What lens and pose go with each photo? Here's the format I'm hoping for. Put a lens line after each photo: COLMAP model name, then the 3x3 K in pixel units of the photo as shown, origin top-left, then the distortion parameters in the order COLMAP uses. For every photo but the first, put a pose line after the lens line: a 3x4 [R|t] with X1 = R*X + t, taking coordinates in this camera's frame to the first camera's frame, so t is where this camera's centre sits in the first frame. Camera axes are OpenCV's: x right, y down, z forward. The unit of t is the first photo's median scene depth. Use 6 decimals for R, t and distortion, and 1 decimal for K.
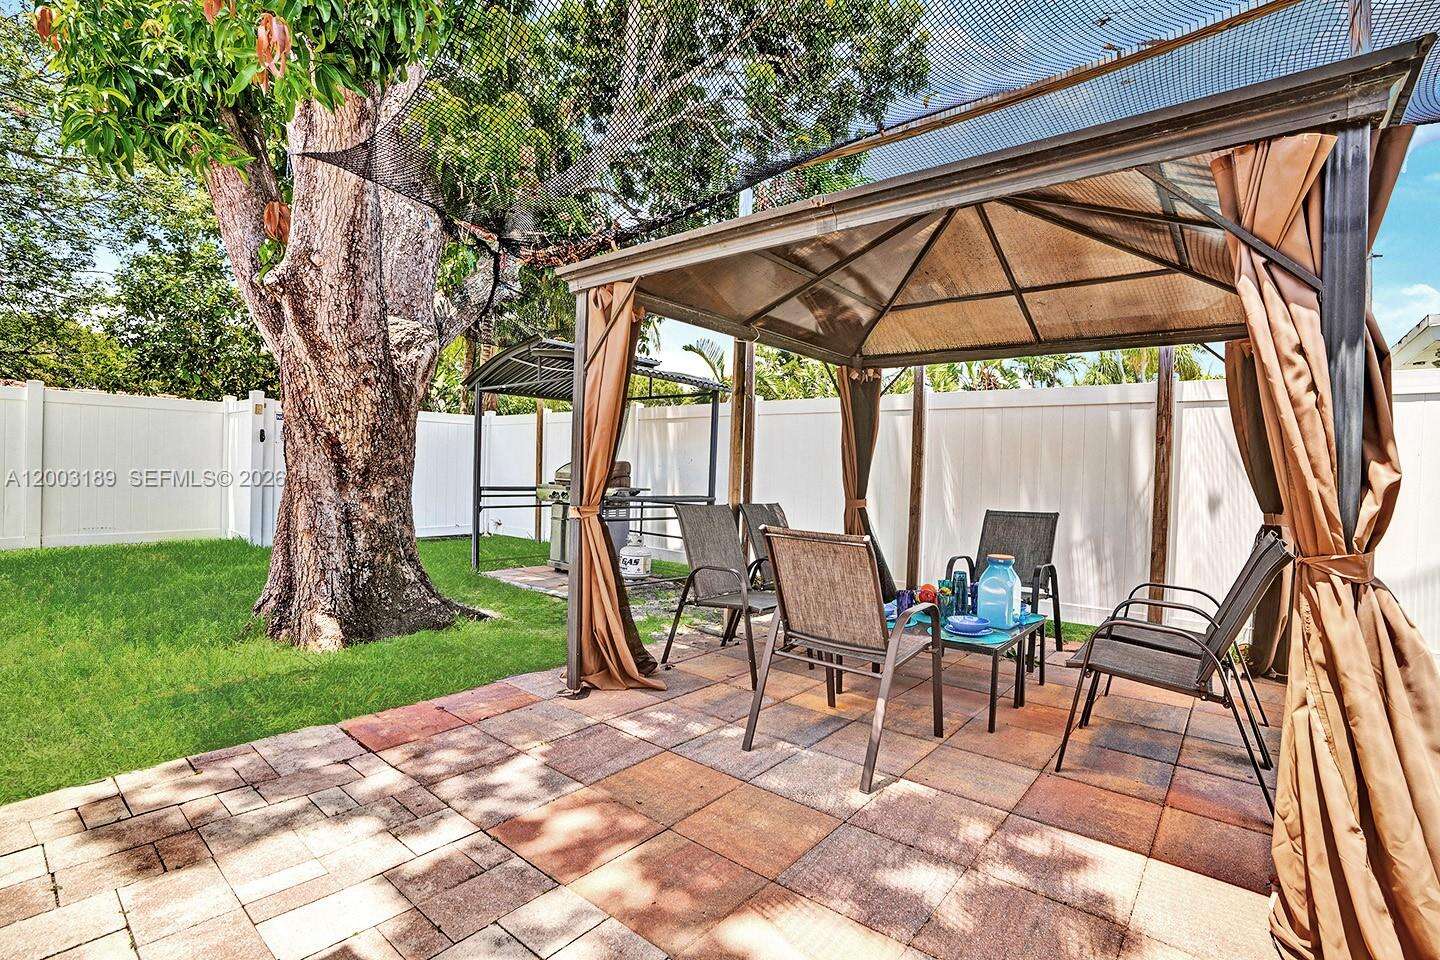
lens RADIAL K [[665.8, 0, 712.7], [0, 665.8, 478.4], [0, 0, 1]] dist [-0.043542, 0.007911]
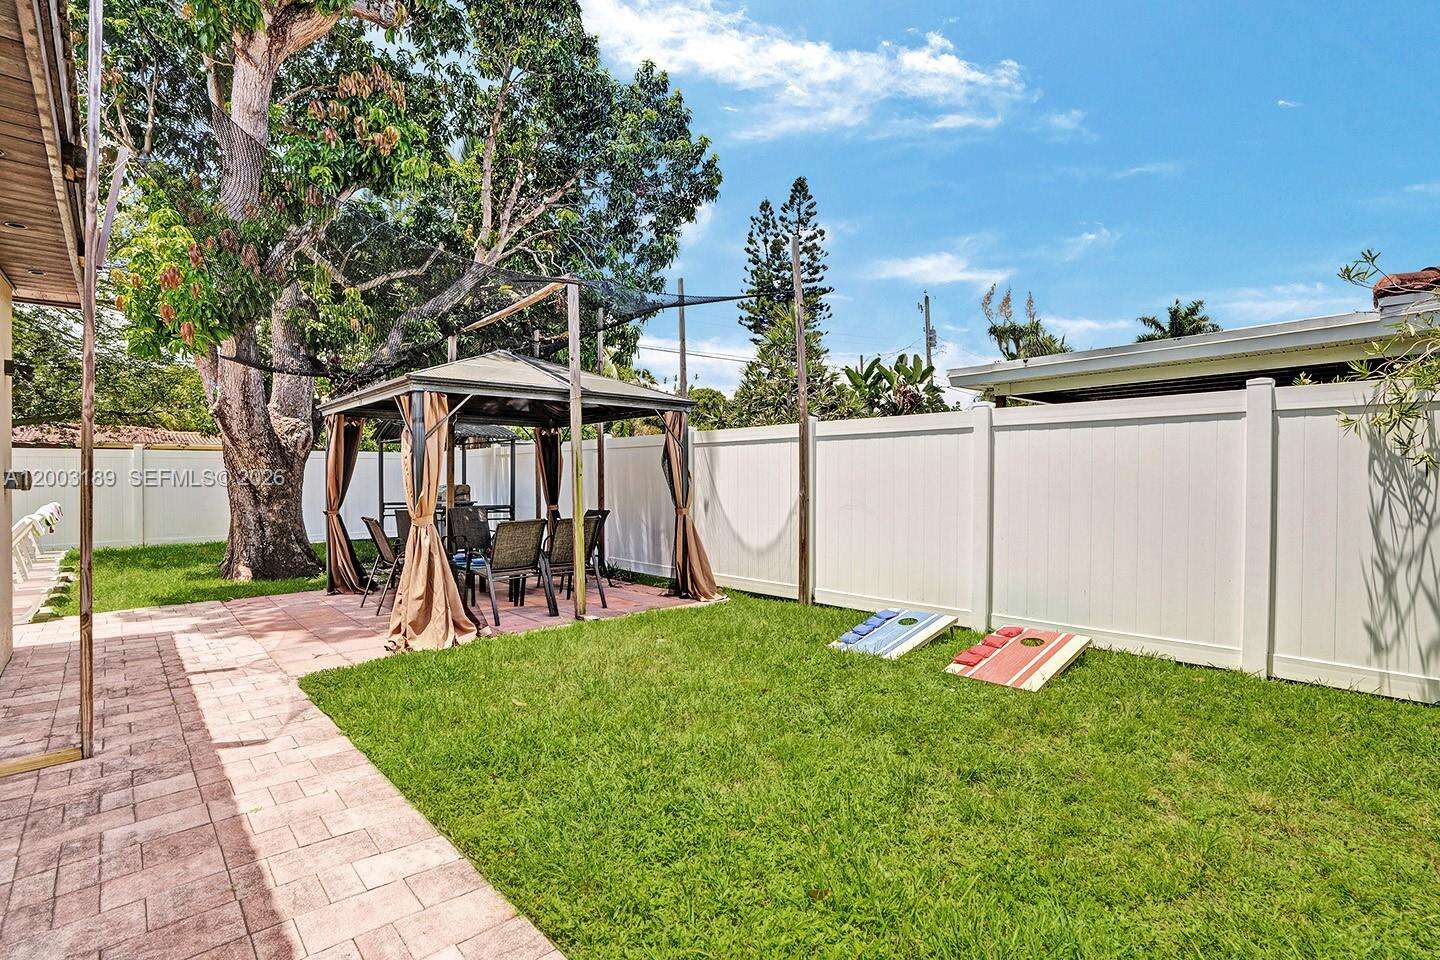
lens RADIAL K [[665.8, 0, 692.6], [0, 665.8, 484.6], [0, 0, 1]] dist [-0.043542, 0.007911]
pose [[0.989626, -0.029452, -0.140617, 1.110385], [0.028913, 0.999565, -0.005874, 0.000959], [0.140729, 0.001747, 0.990047, -0.855402]]
